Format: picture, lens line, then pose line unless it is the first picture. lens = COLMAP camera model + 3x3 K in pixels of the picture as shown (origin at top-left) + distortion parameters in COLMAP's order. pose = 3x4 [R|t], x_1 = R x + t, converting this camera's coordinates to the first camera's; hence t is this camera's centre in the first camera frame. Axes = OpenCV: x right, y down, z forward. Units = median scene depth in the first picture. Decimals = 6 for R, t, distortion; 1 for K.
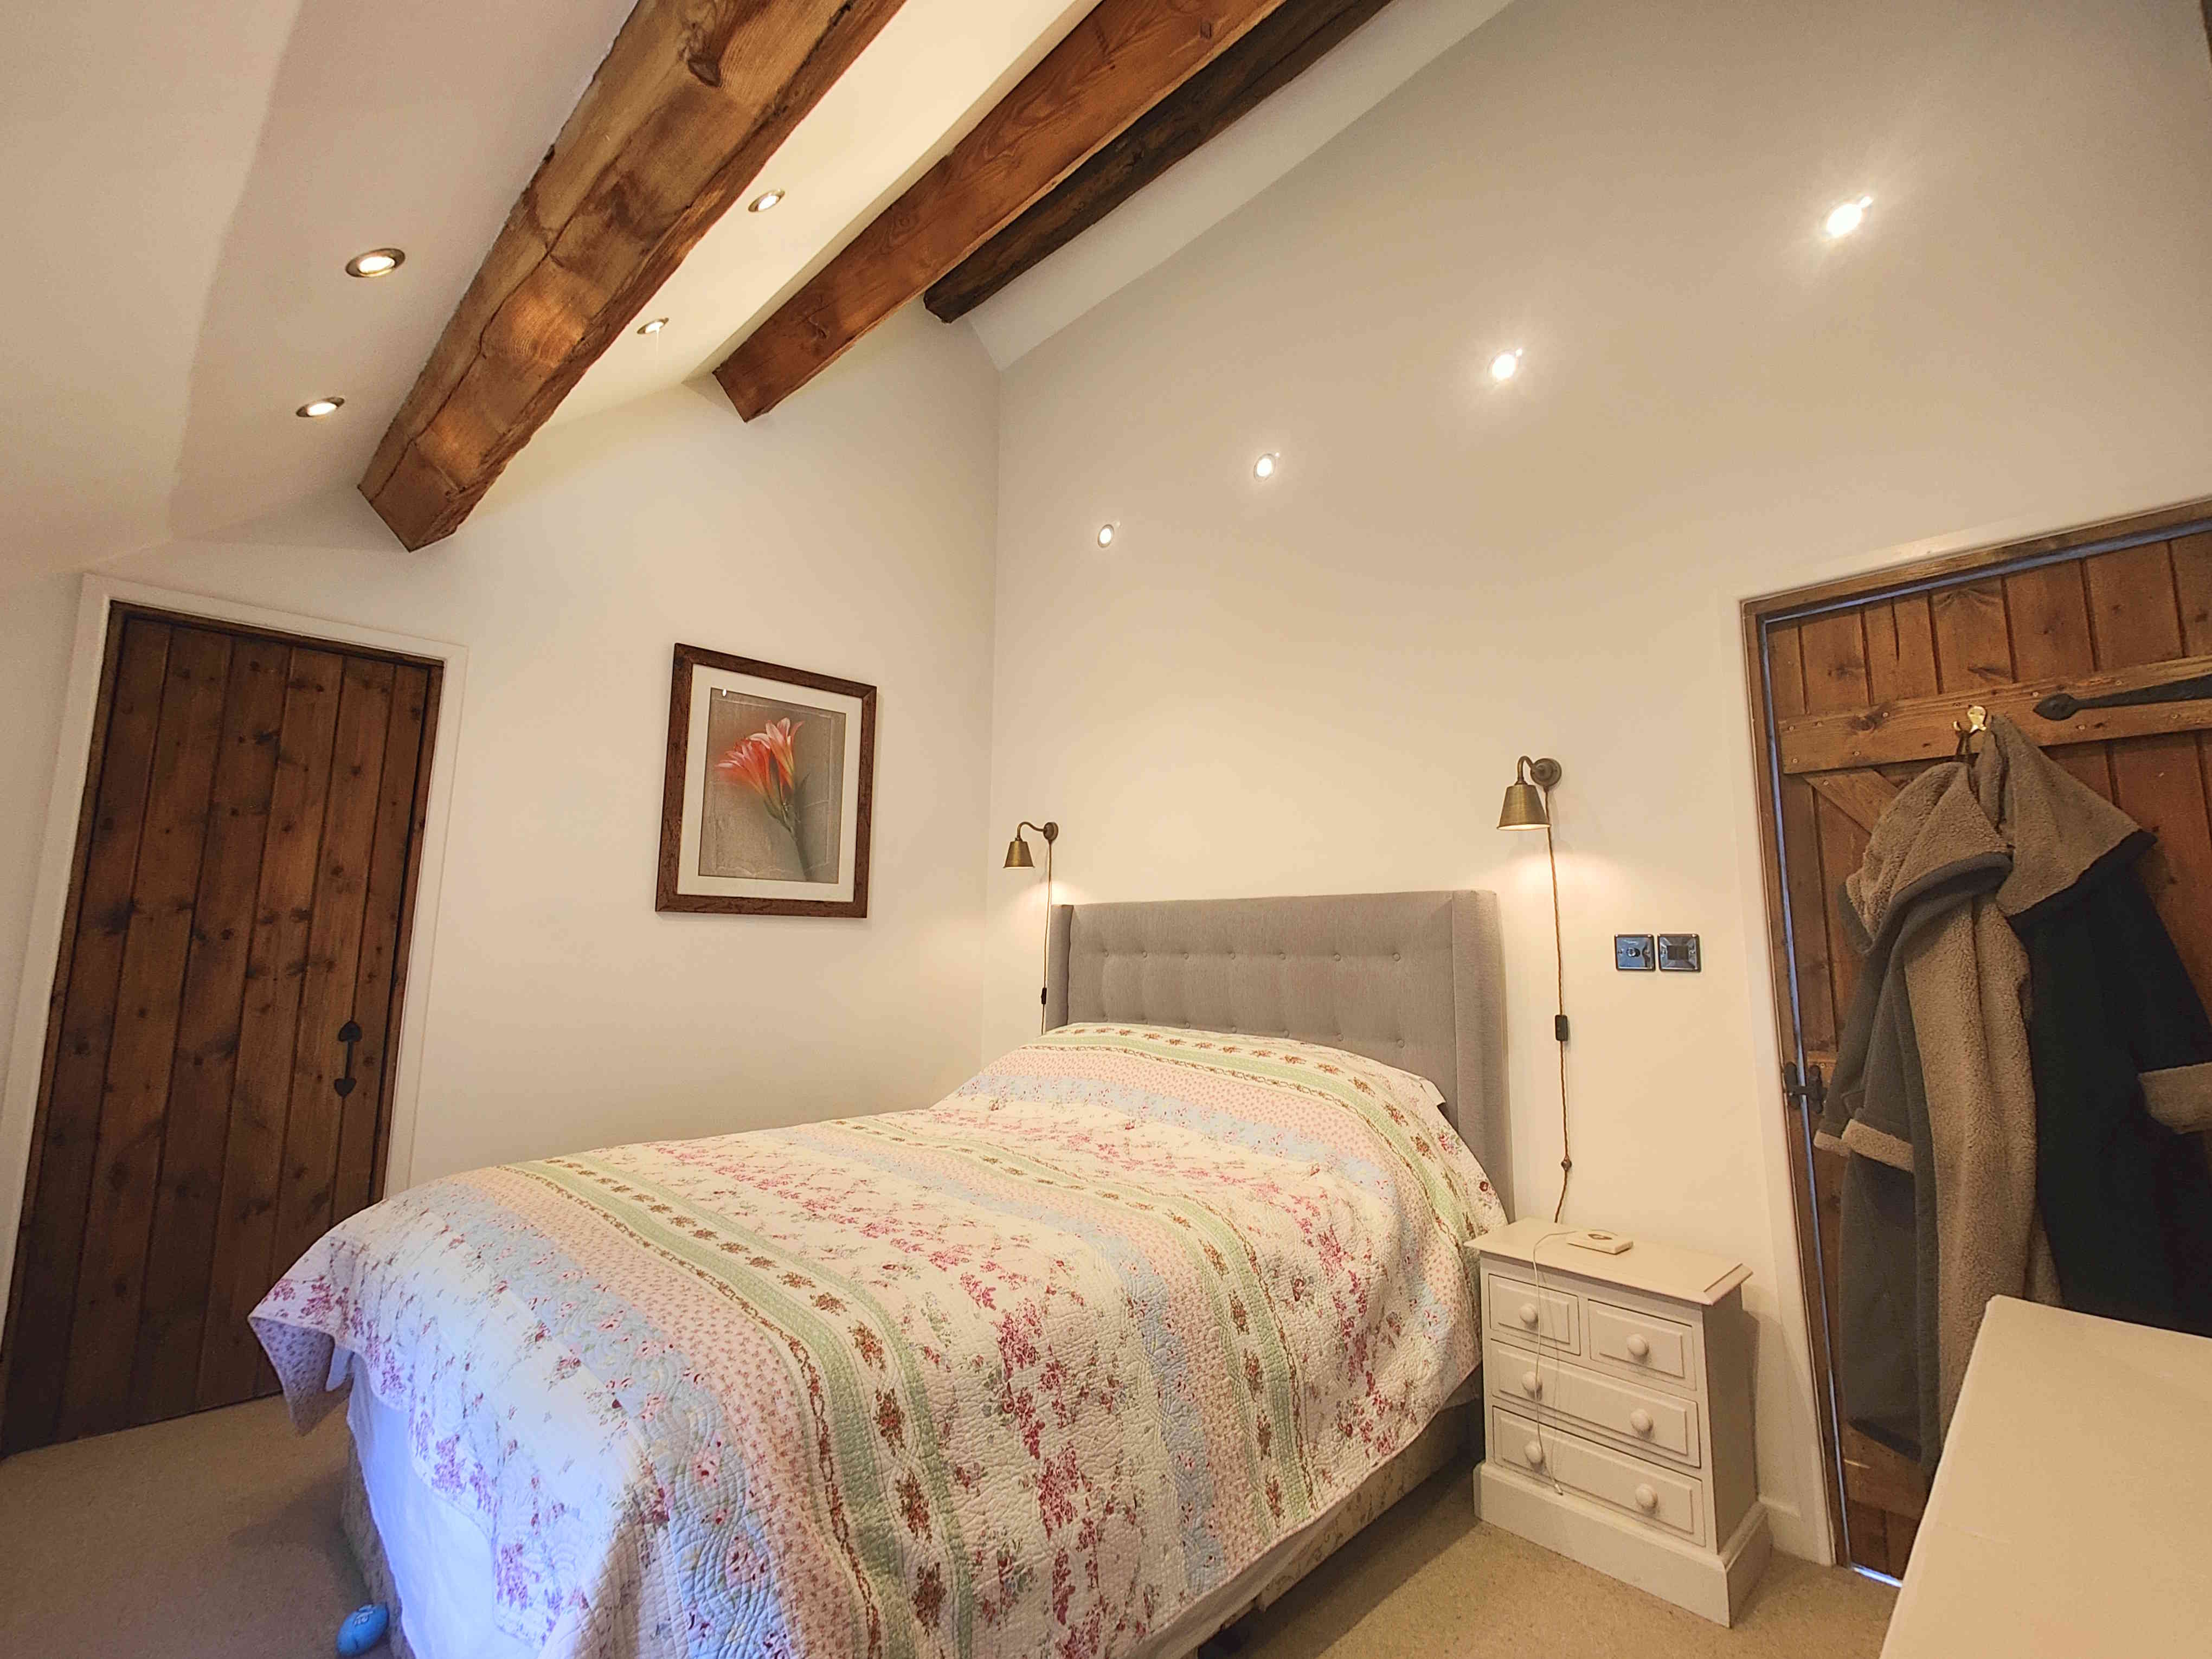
lens RADIAL K [[978.3, 0, 1107.4], [0, 978.3, 828.4], [0, 0, 1]] dist [0.010013, 0.000032]
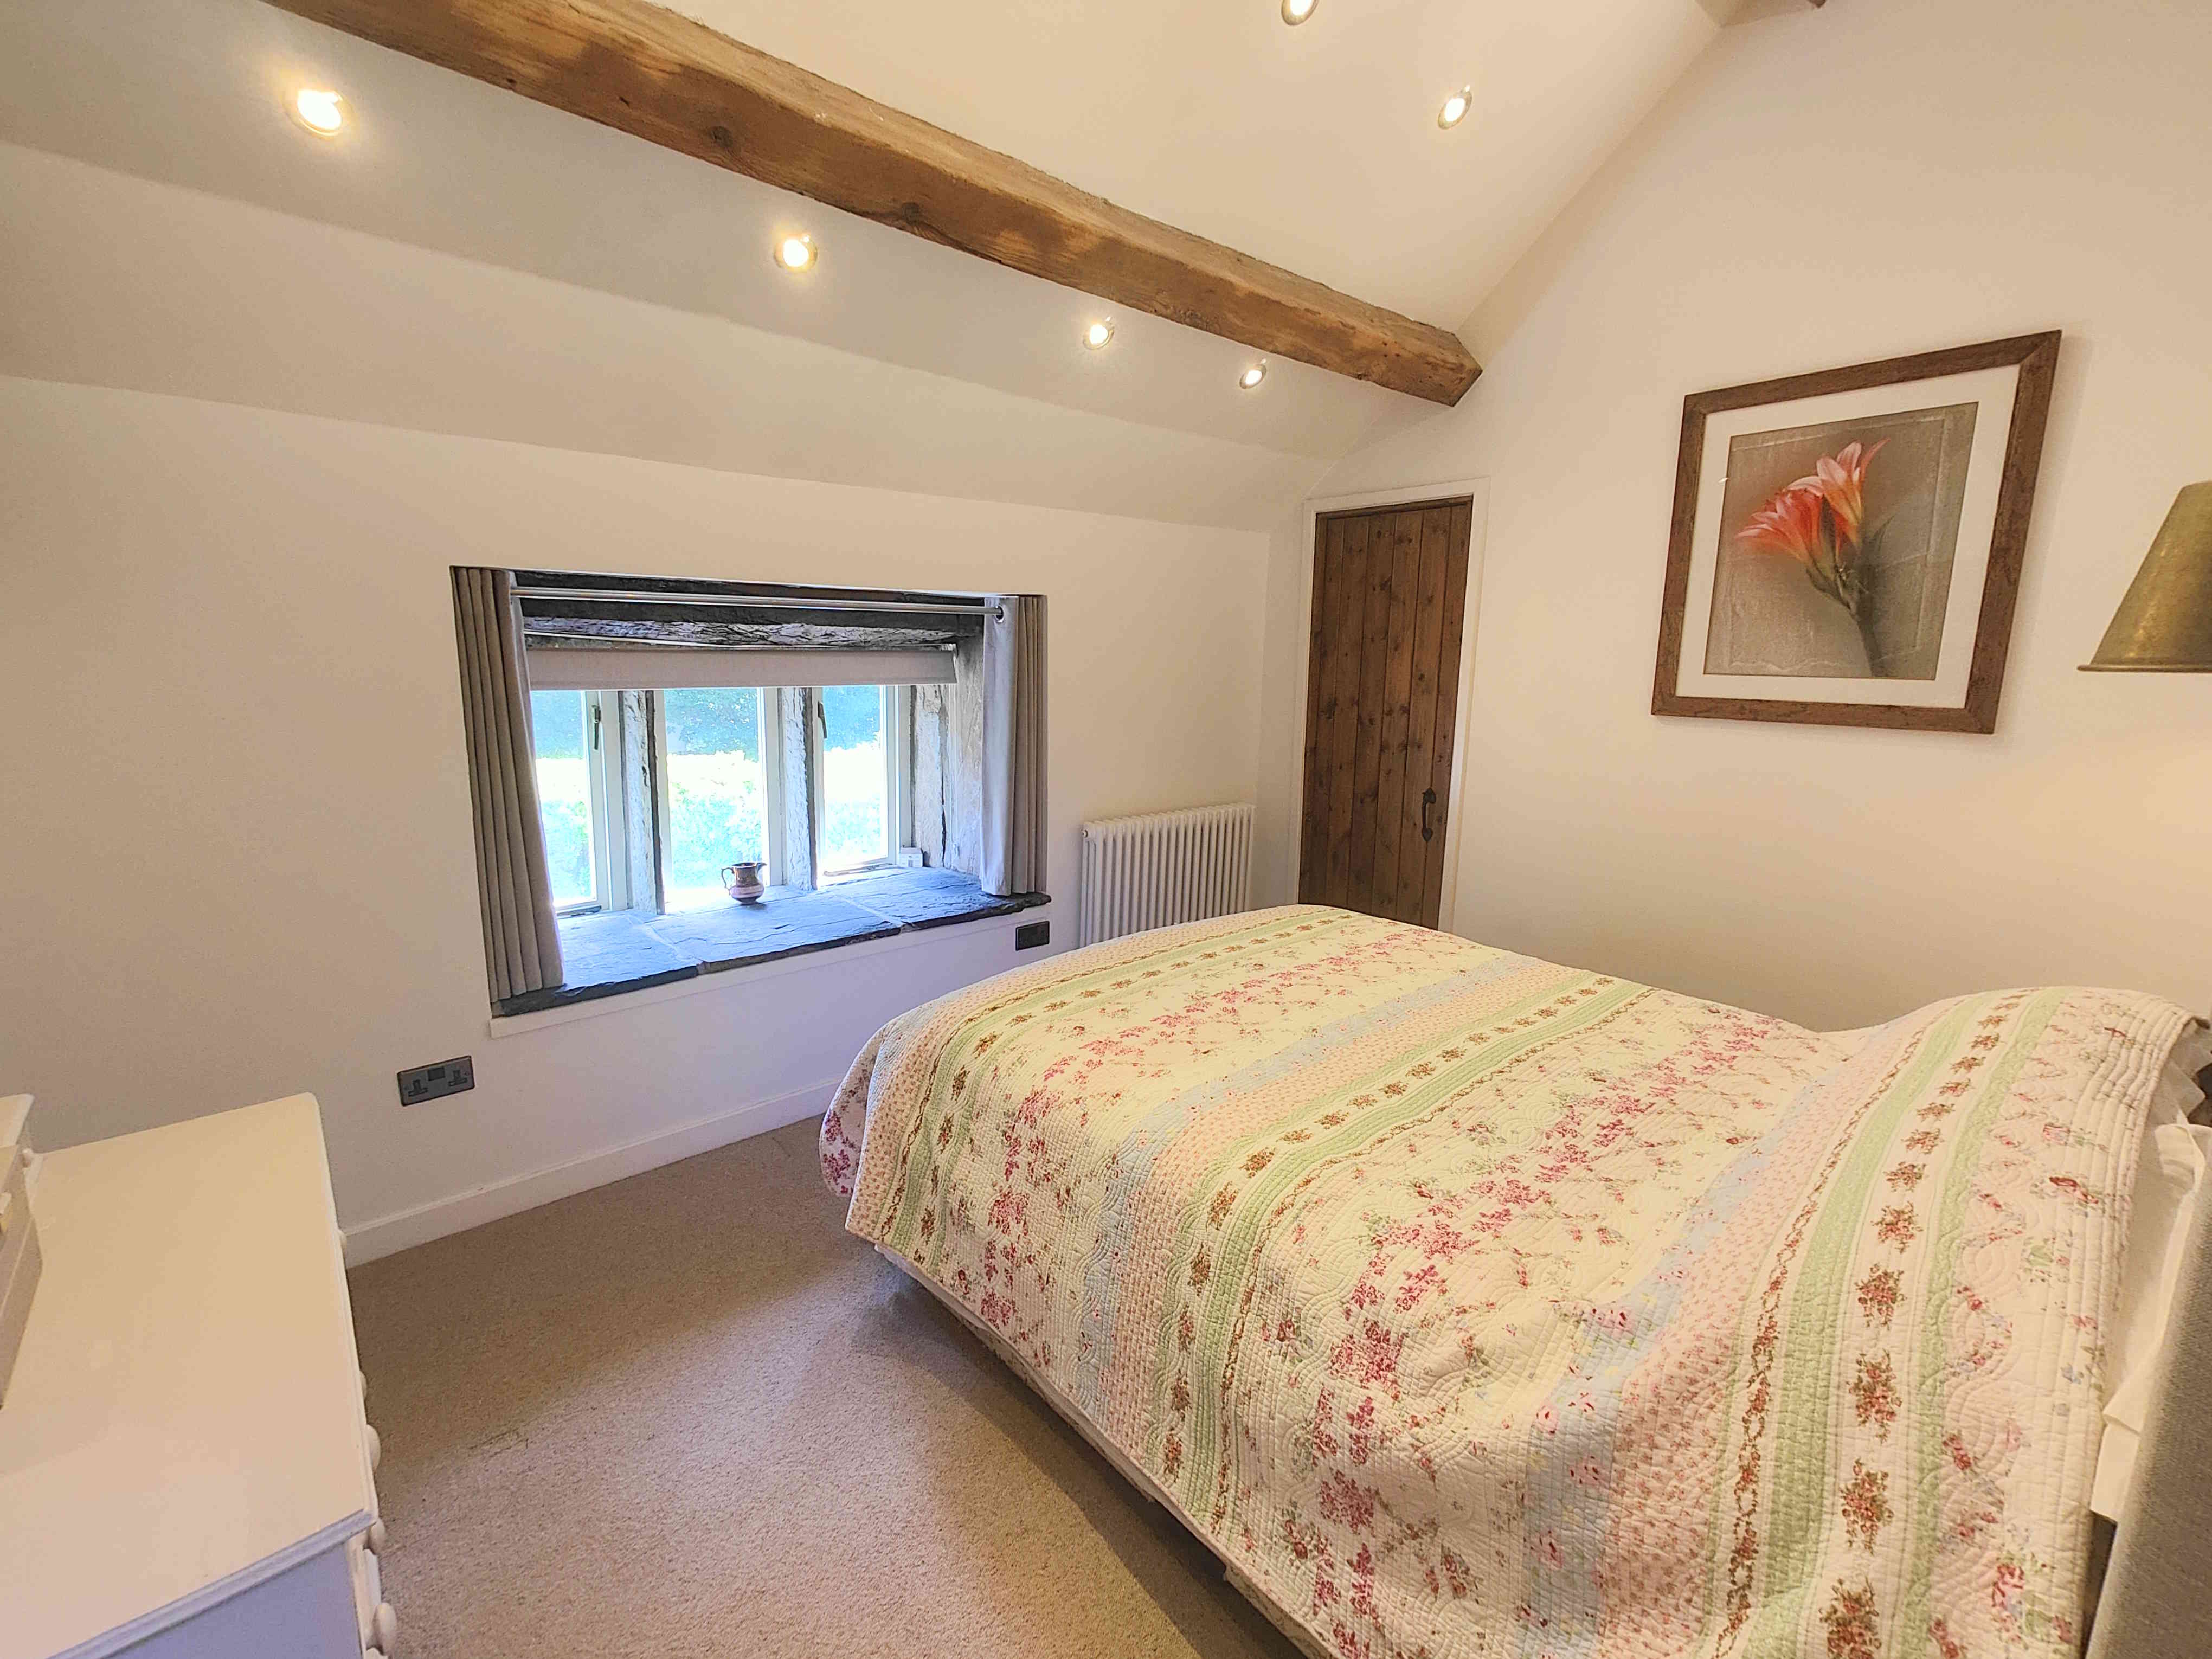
lens RADIAL K [[978.3, 0, 1104.8], [0, 978.3, 824.5], [0, 0, 1]] dist [0.010013, 0.000032]
pose [[-0.089070, 0.176277, -0.980303, 0.635865], [0.116321, 0.979321, 0.165531, -0.033805], [0.989210, -0.099286, -0.107733, 0.718317]]
